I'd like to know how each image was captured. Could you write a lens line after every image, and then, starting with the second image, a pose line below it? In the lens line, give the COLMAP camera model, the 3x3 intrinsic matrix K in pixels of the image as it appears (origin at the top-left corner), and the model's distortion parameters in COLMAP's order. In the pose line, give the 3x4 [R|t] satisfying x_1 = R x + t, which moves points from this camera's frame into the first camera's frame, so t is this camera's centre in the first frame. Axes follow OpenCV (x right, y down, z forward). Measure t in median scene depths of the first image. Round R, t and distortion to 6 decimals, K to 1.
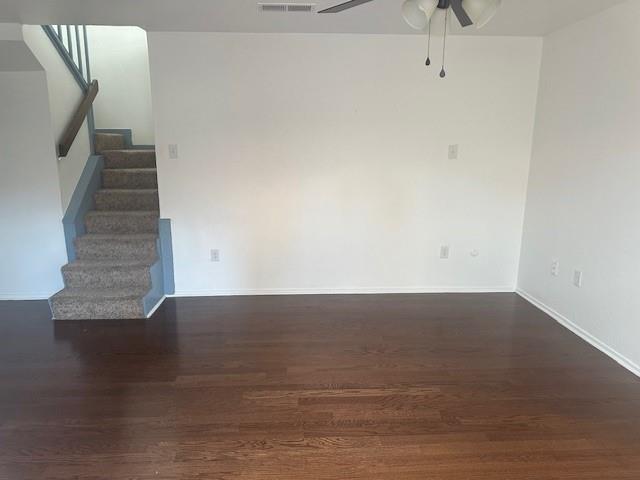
lens RADIAL K [[439.8, 0, 320.0], [0, 439.8, 240.0], [0, 0, 1]] dist [0.000759, 0.000237]
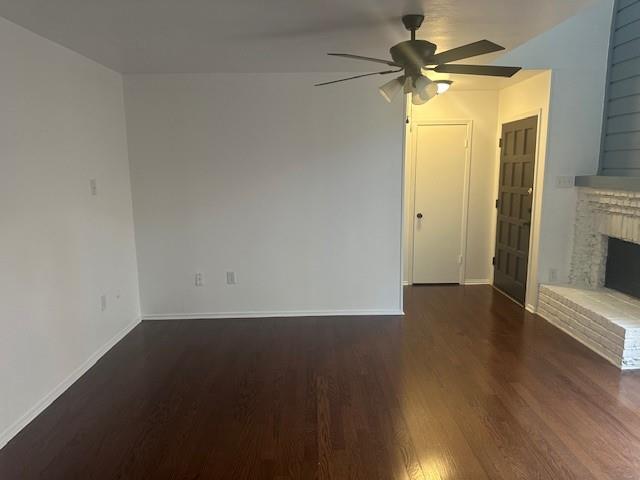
lens RADIAL K [[439.8, 0, 320.0], [0, 439.8, 240.0], [0, 0, 1]] dist [0.000759, 0.000237]
pose [[0.025575, -0.173572, 0.984489, -0.672142], [0.216559, 0.962388, 0.164049, -0.177192], [-0.975934, 0.209004, 0.062202, 0.645106]]
